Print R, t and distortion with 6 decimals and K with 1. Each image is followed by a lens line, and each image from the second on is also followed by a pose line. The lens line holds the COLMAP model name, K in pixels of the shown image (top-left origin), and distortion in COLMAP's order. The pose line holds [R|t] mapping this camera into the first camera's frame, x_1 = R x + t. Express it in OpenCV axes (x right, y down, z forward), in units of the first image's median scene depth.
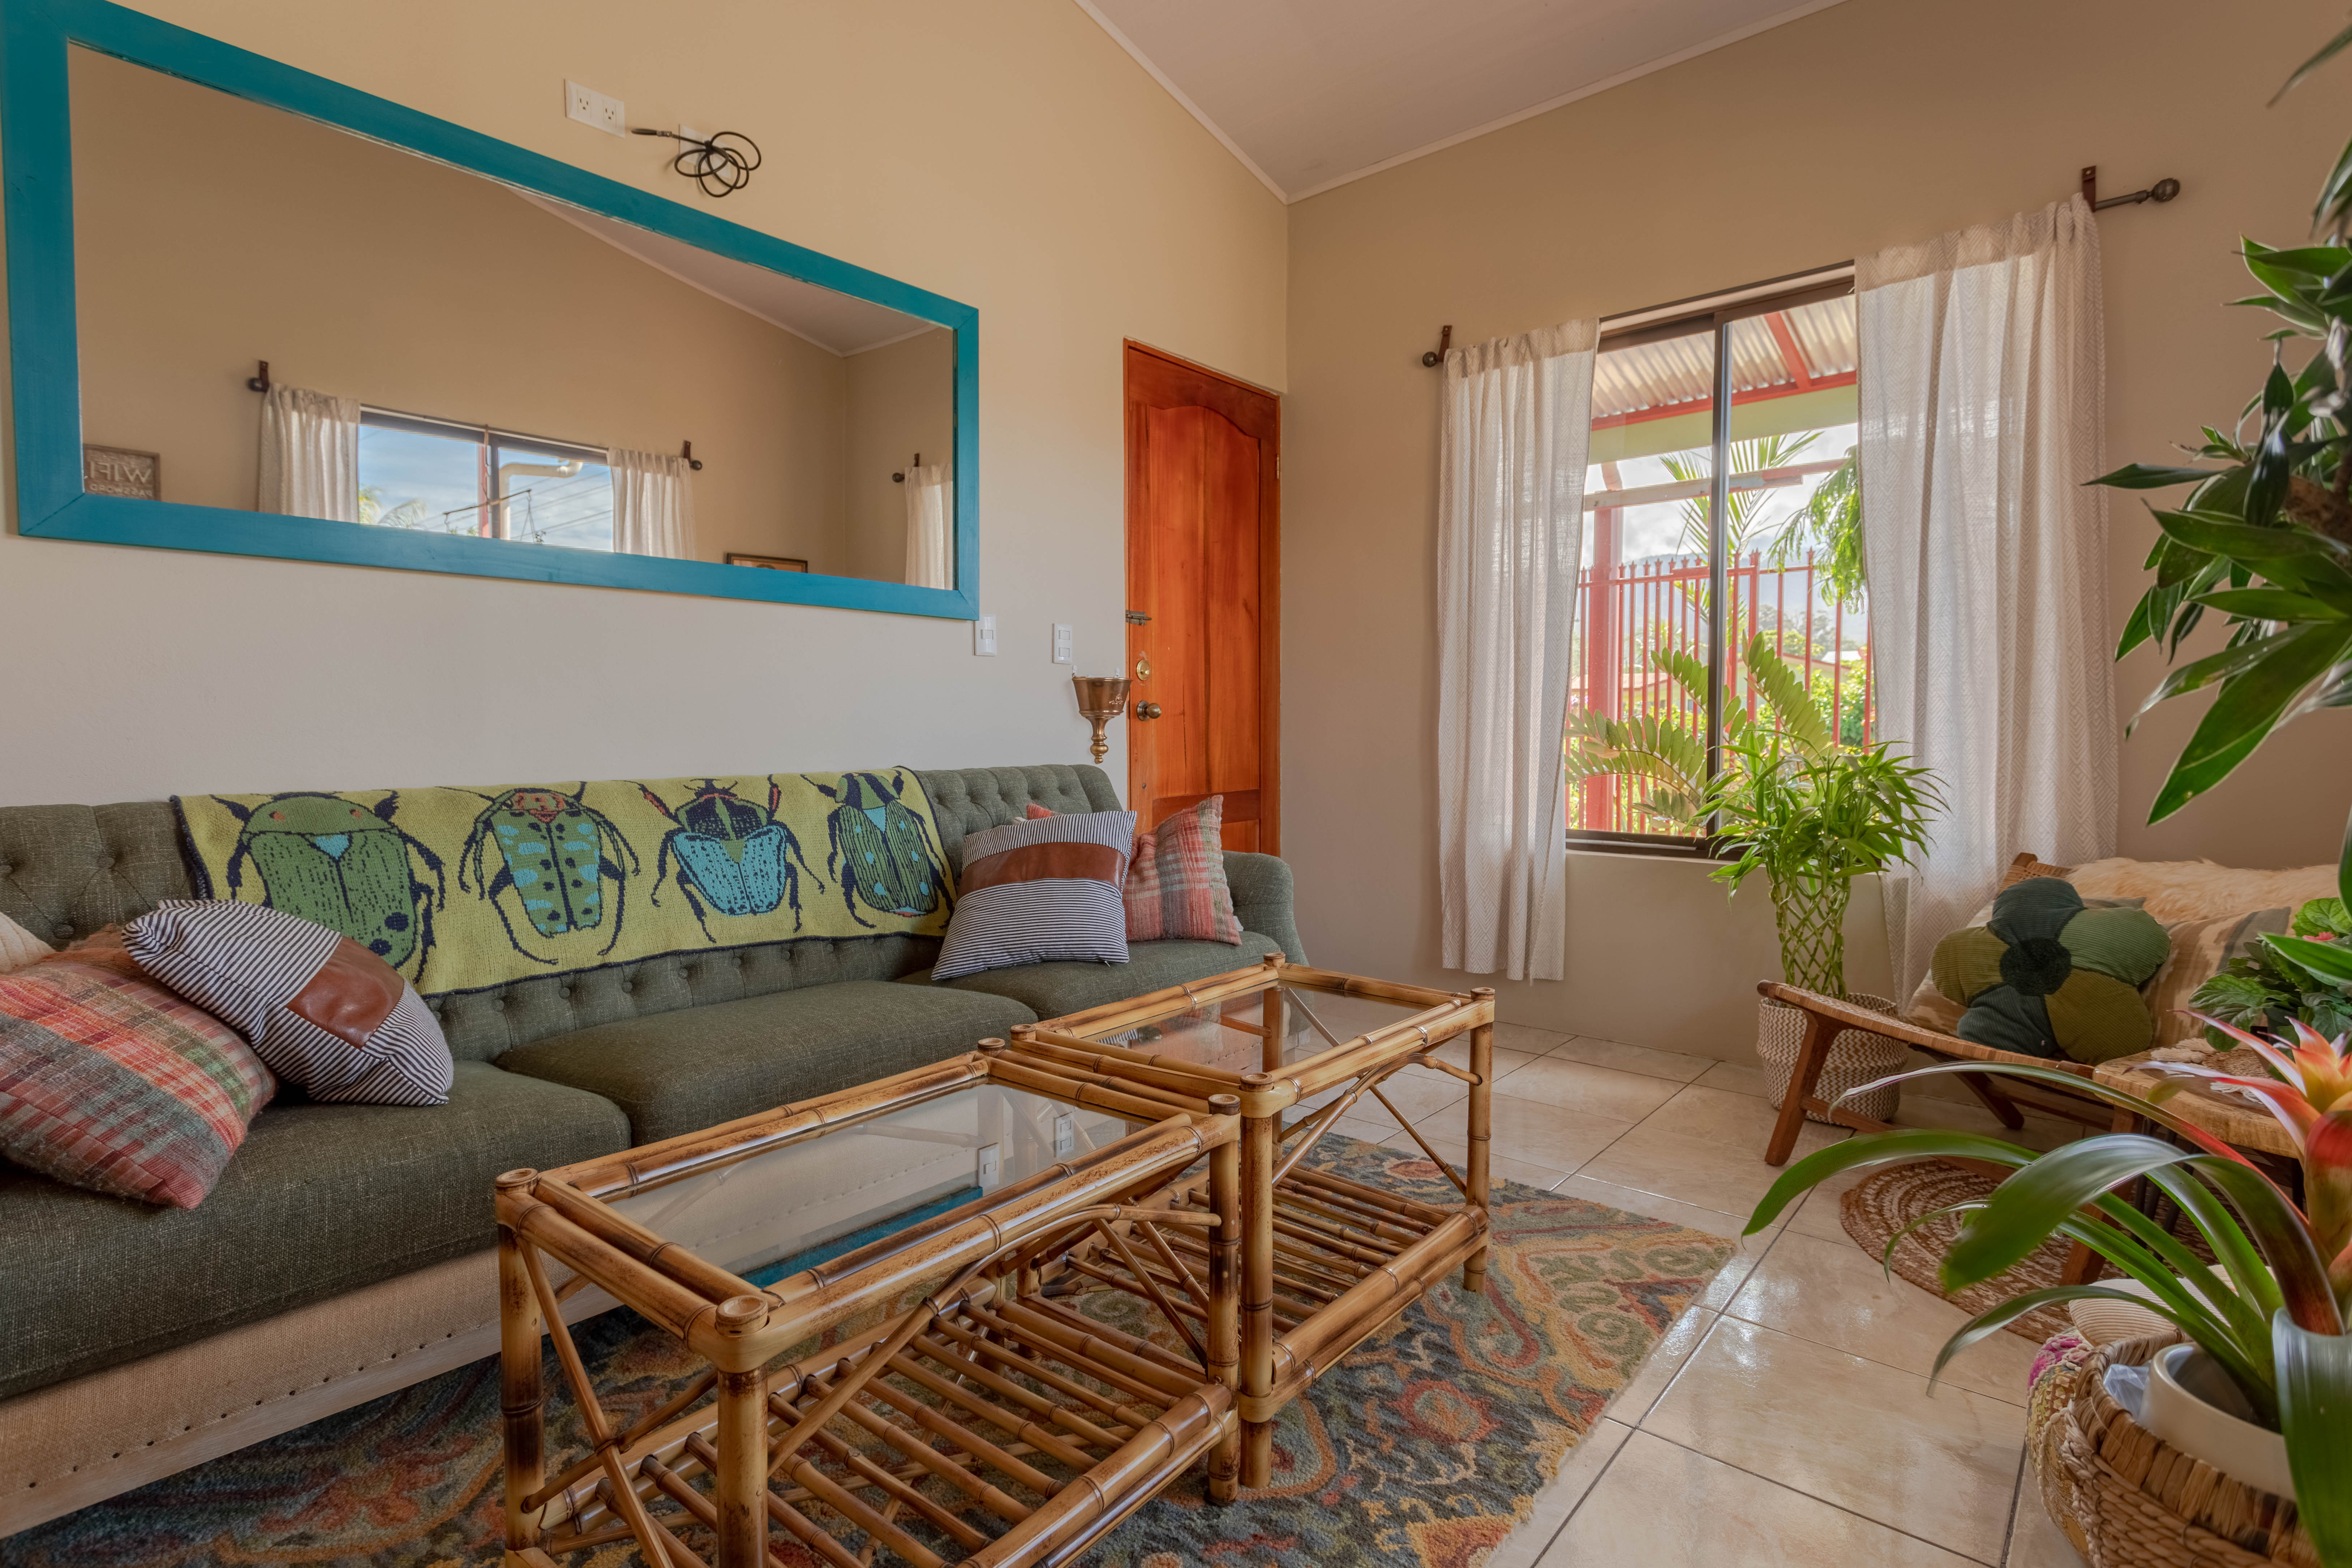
lens RADIAL K [[1134.0, 0, 1176.0], [0, 1134.0, 784.0], [0, 0, 1]] dist [0.002136, 0.001043]
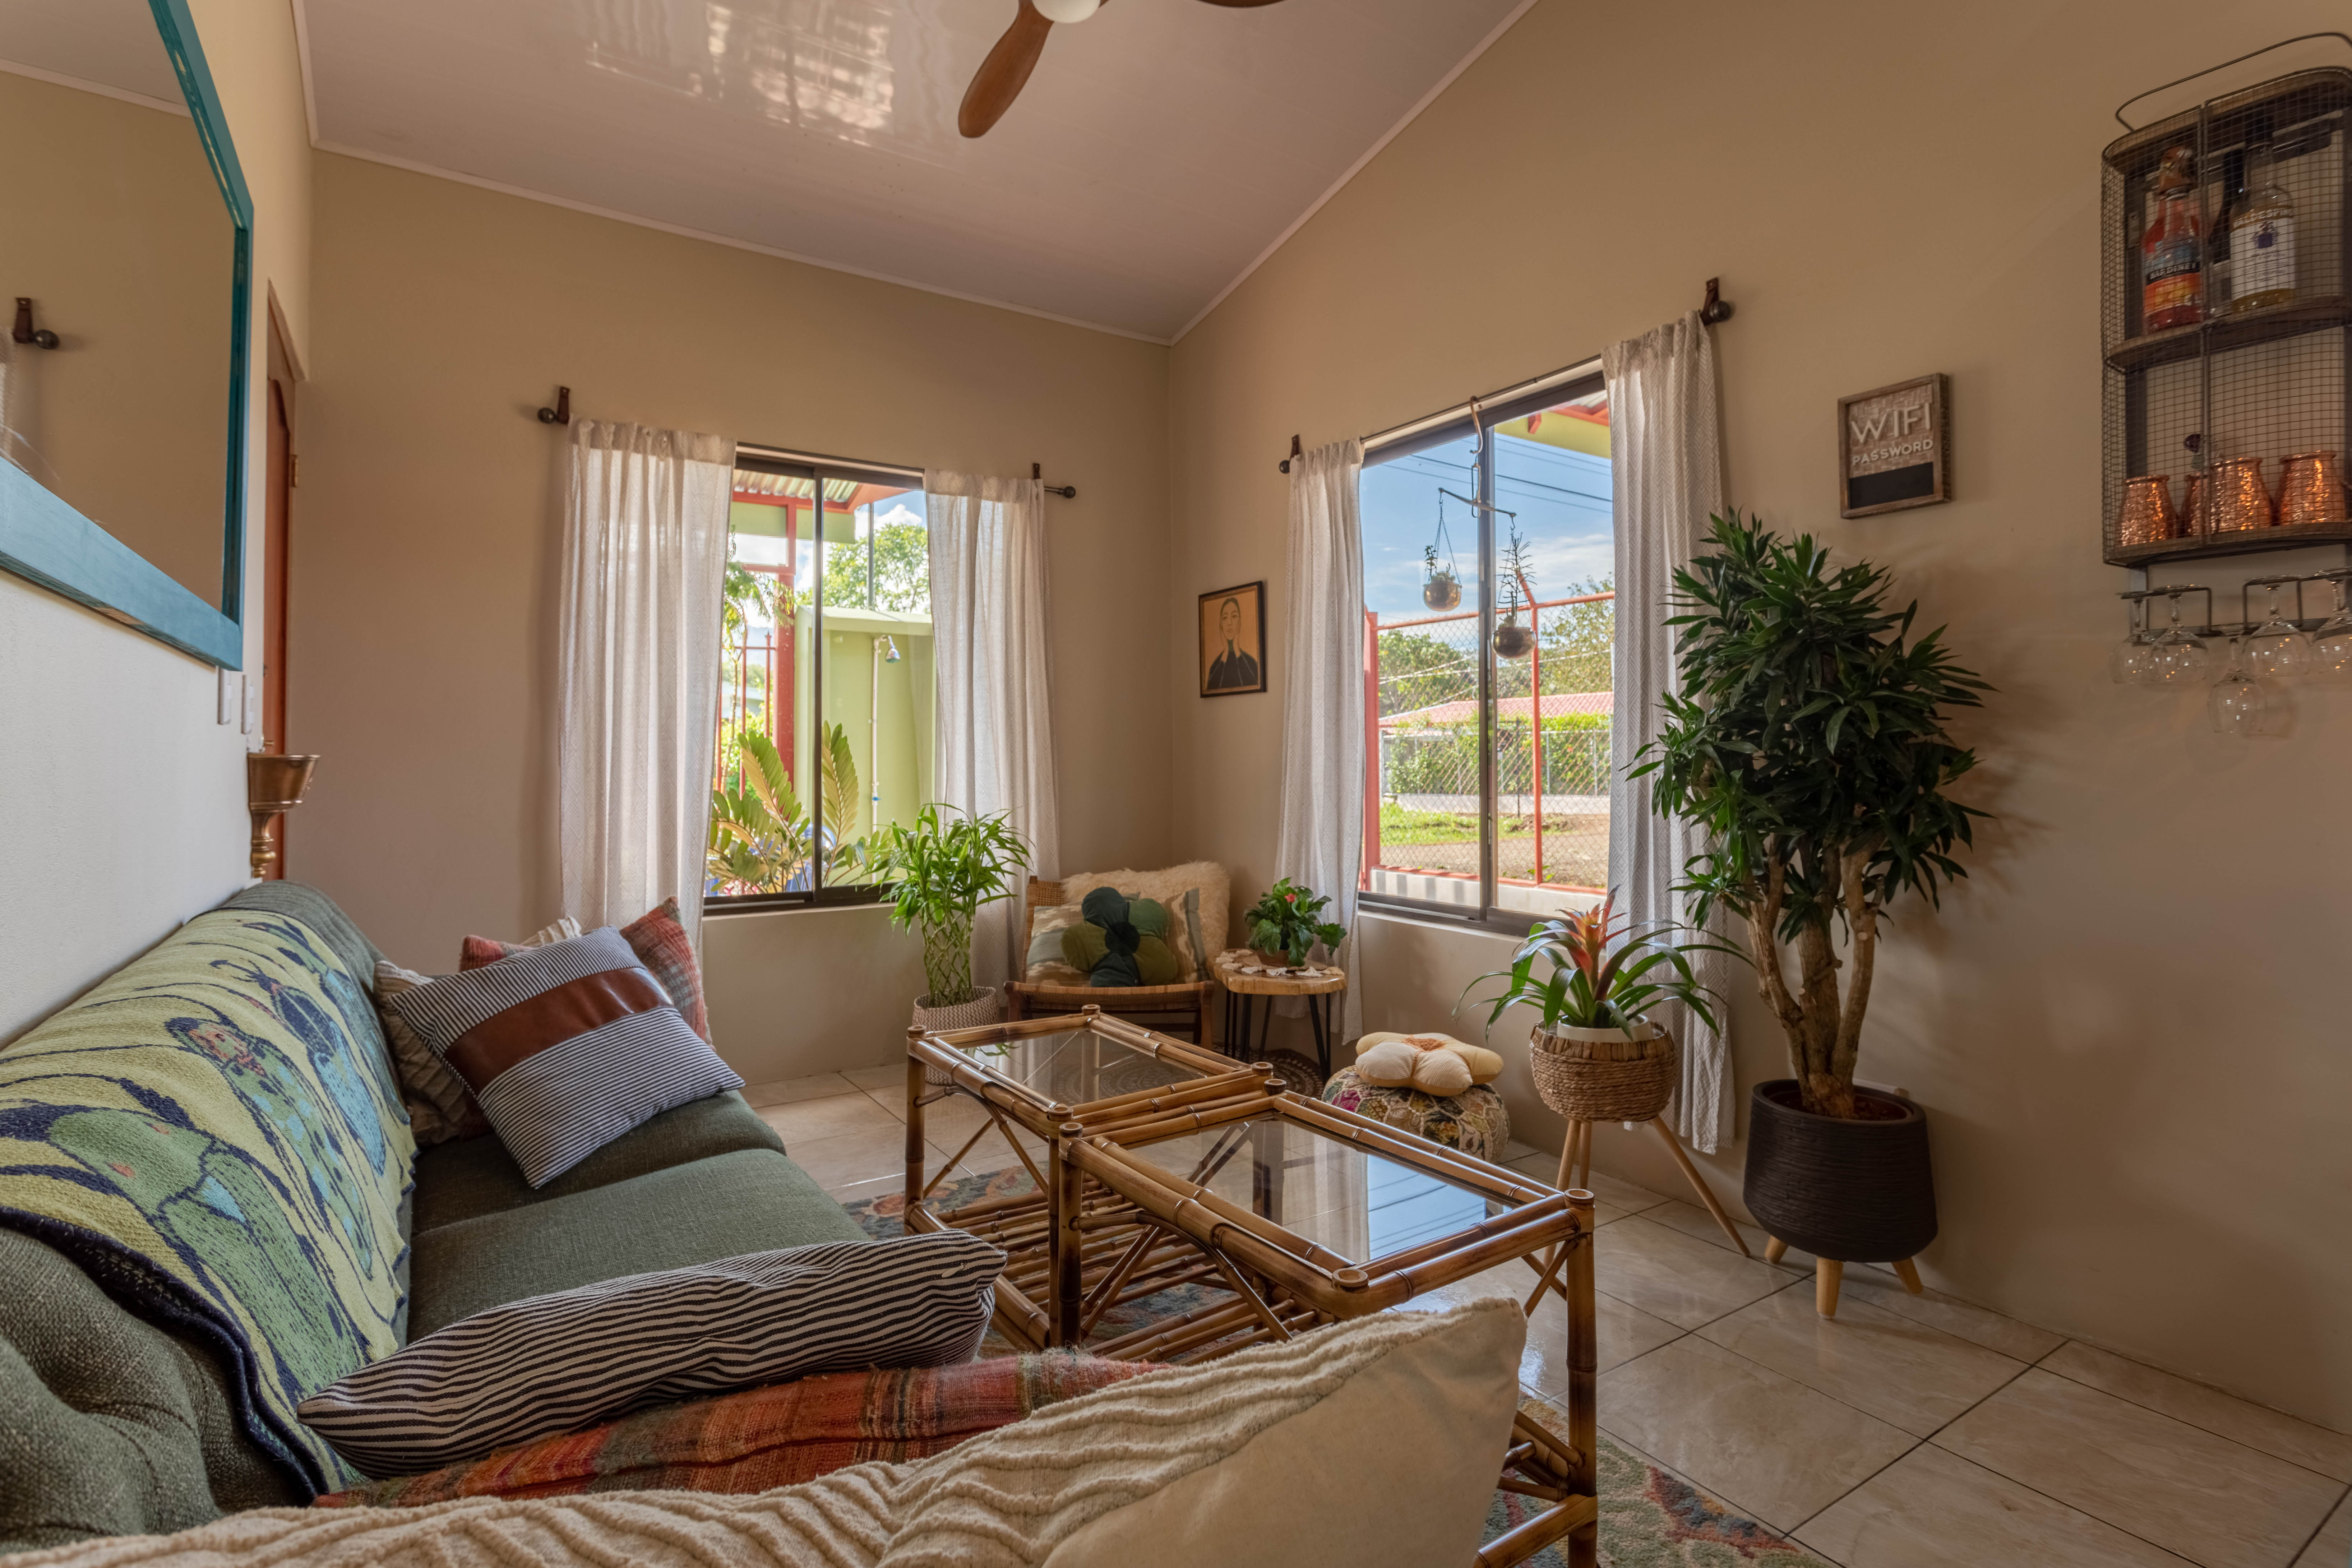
lens RADIAL K [[1129.3, 0, 1179.3], [0, 1129.3, 740.8], [0, 0, 1]] dist [0.000321, 0.000681]
pose [[0.285359, 0.019514, 0.958222, -0.565698], [0.051862, 0.998014, -0.035769, -0.047976], [-0.957017, 0.059902, 0.283780, 0.270993]]
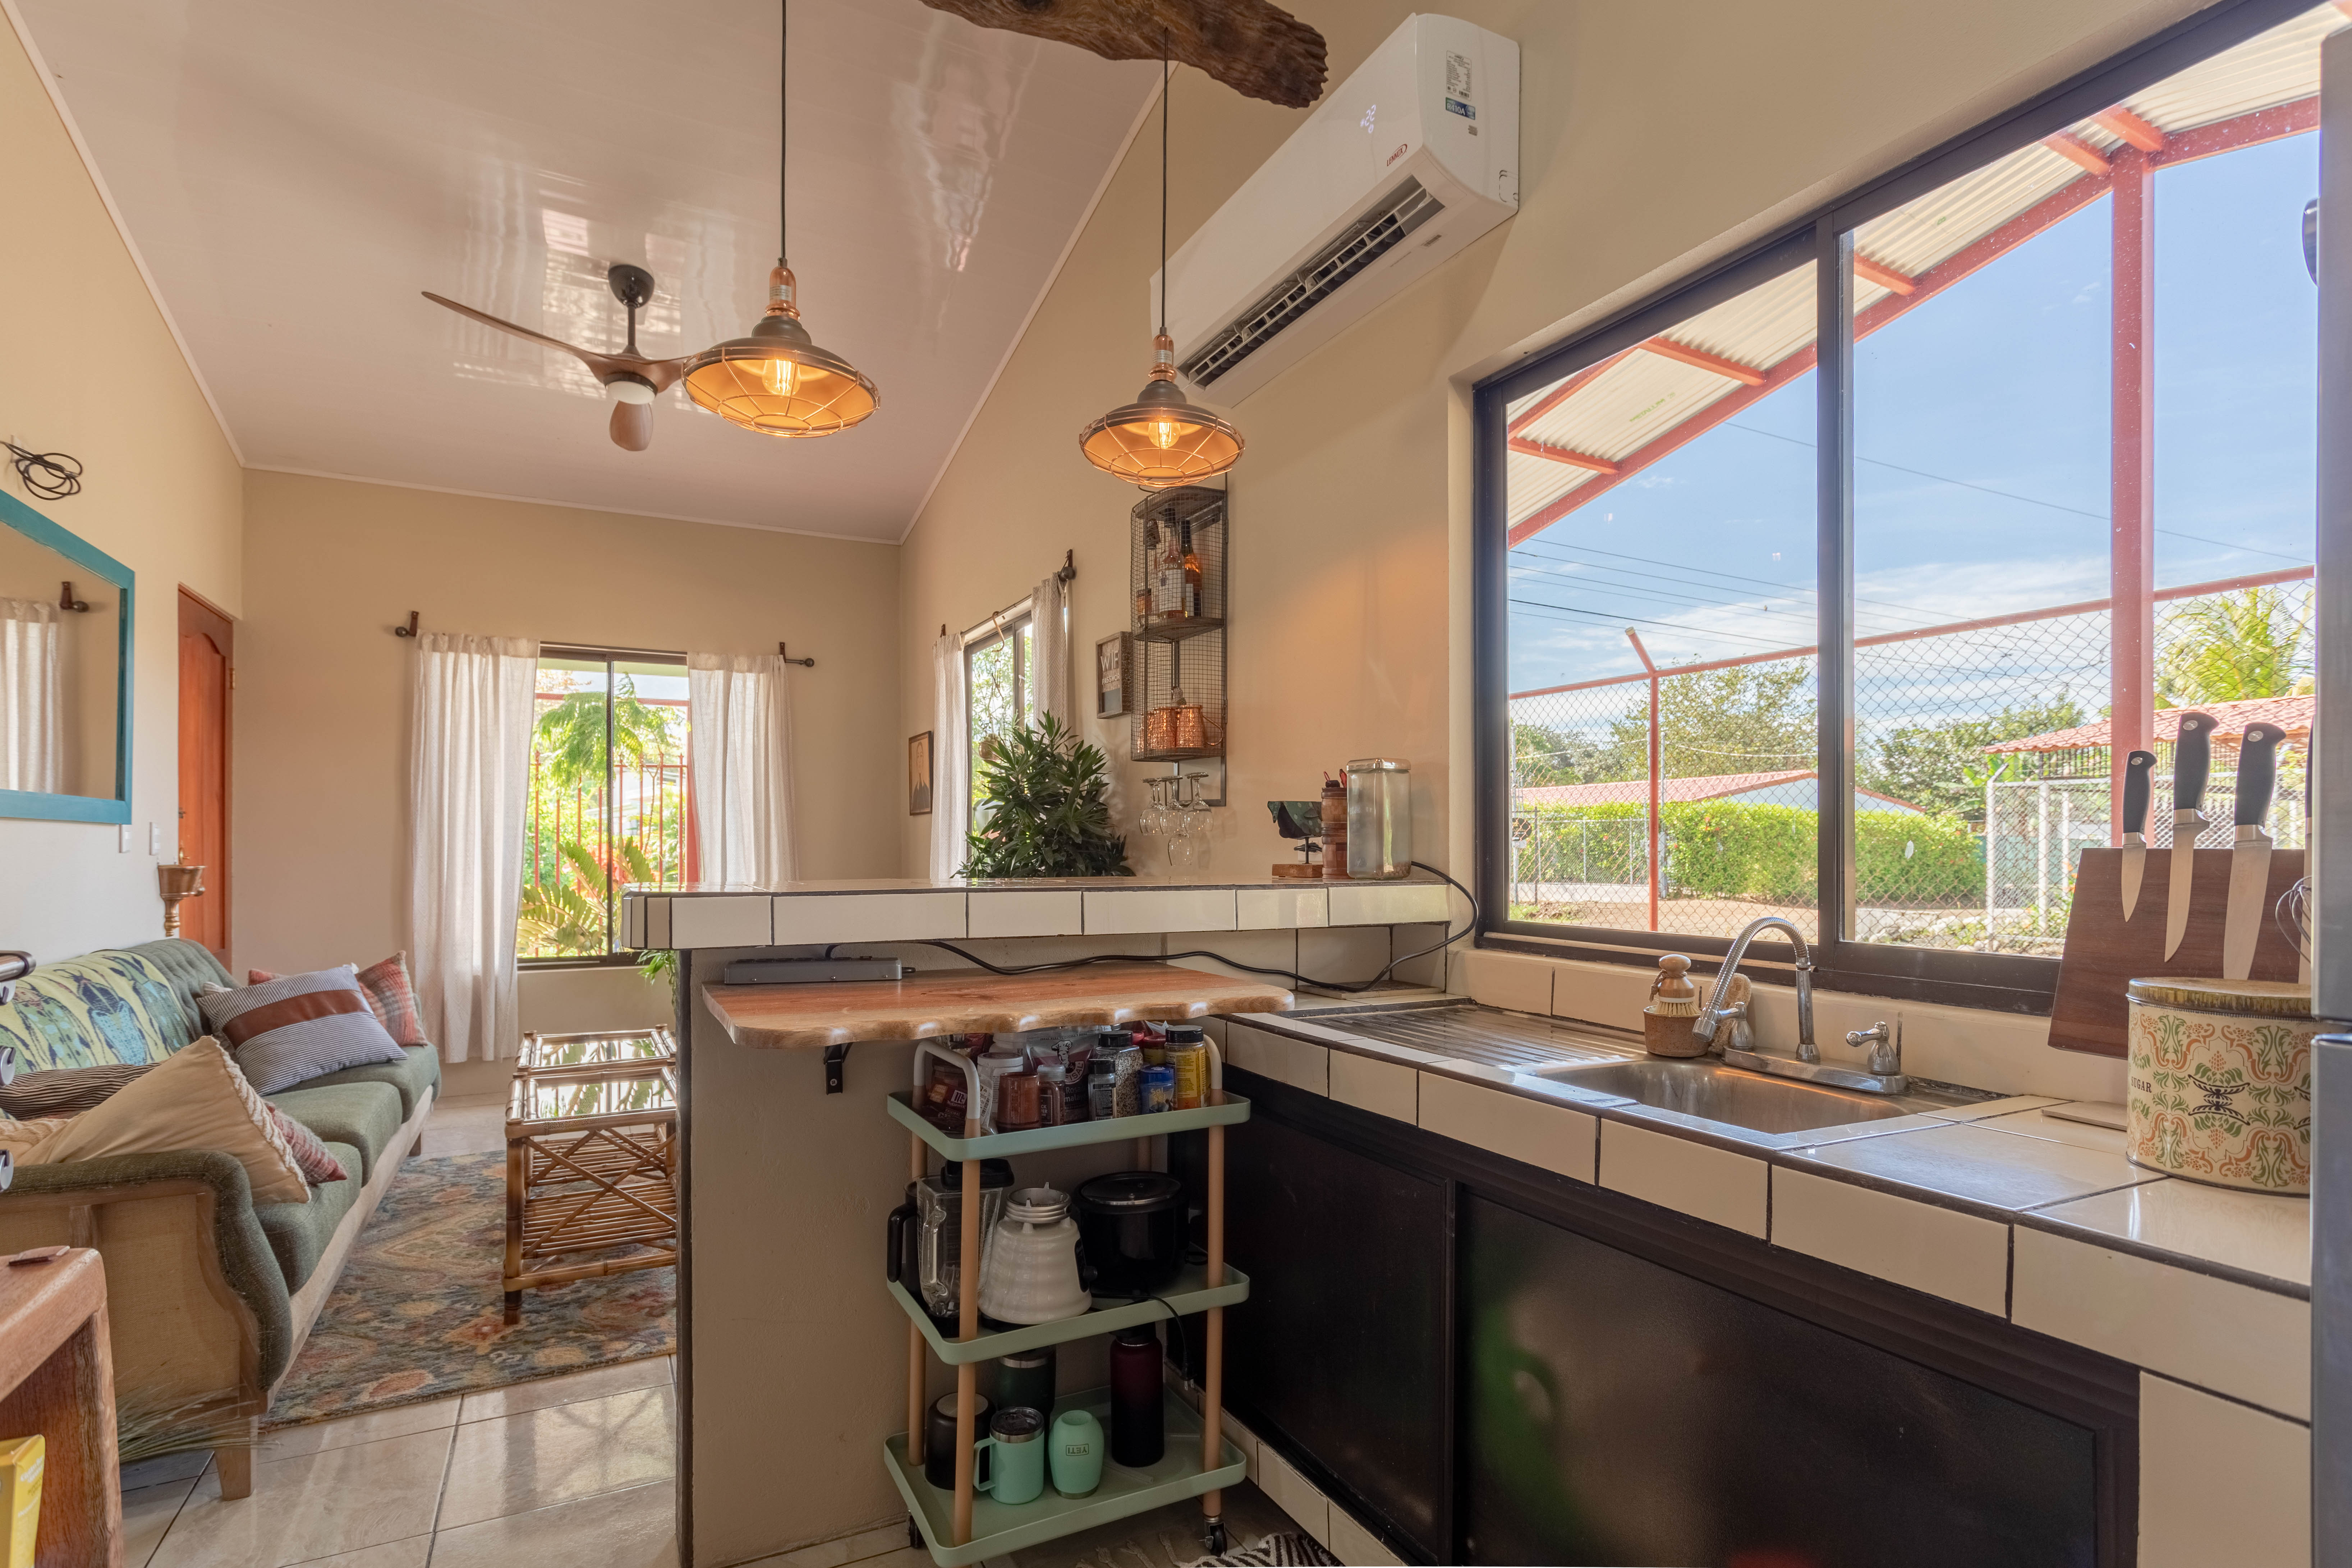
lens RADIAL K [[1129.7, 0, 1162.8], [0, 1129.7, 843.5], [0, 0, 1]] dist [-0.000287, -0.000141]
pose [[0.382277, 0.004549, 0.924036, -0.766855], [0.044515, 0.998736, -0.023333, -0.042317], [-0.922975, 0.050053, 0.381592, -0.419441]]
